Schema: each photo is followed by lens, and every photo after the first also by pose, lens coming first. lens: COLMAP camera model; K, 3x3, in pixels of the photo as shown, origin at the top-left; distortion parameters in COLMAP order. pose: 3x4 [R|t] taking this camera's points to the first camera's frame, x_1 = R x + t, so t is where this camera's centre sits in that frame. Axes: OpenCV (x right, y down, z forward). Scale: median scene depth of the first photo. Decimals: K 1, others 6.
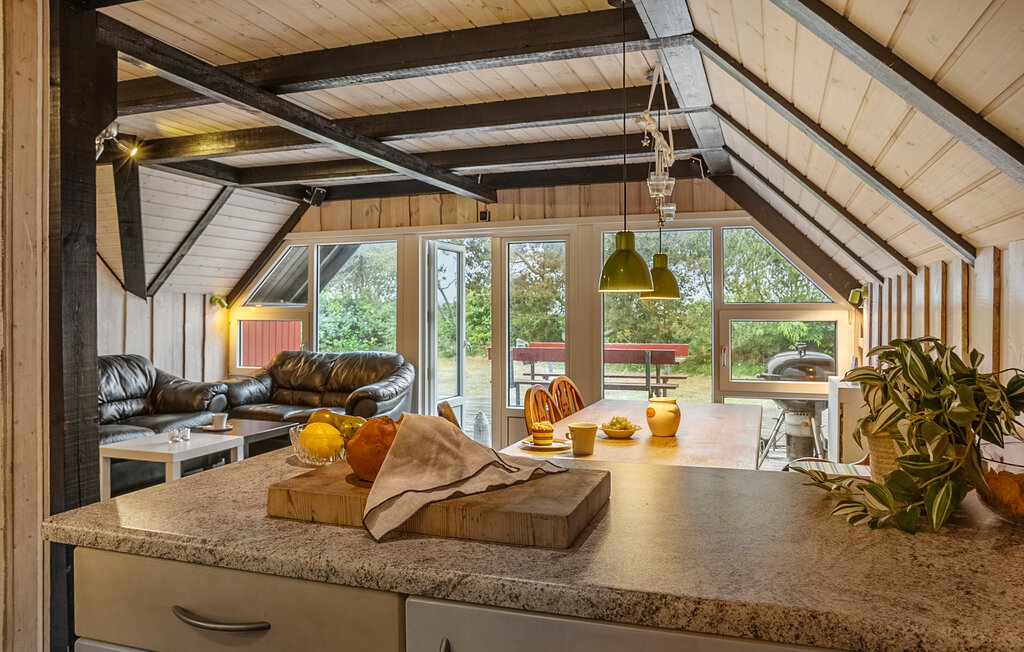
lens RADIAL K [[721.4, 0, 513.8], [0, 721.4, 320.5], [0, 0, 1]] dist [-0.055688, 0.010038]
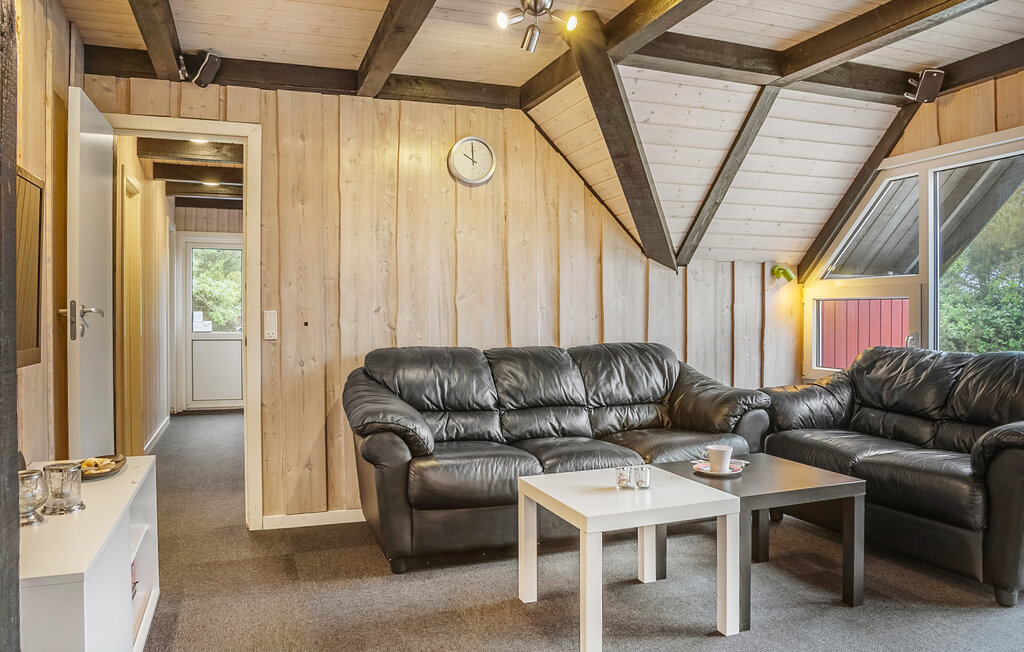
lens RADIAL K [[721.4, 0, 512.7], [0, 721.4, 308.3], [0, 0, 1]] dist [-0.055688, 0.010038]
pose [[0.644494, -0.004281, -0.764598, -0.054971], [-0.005915, 0.999926, -0.010585, 0.018911], [0.764587, 0.011344, 0.644421, 0.383244]]
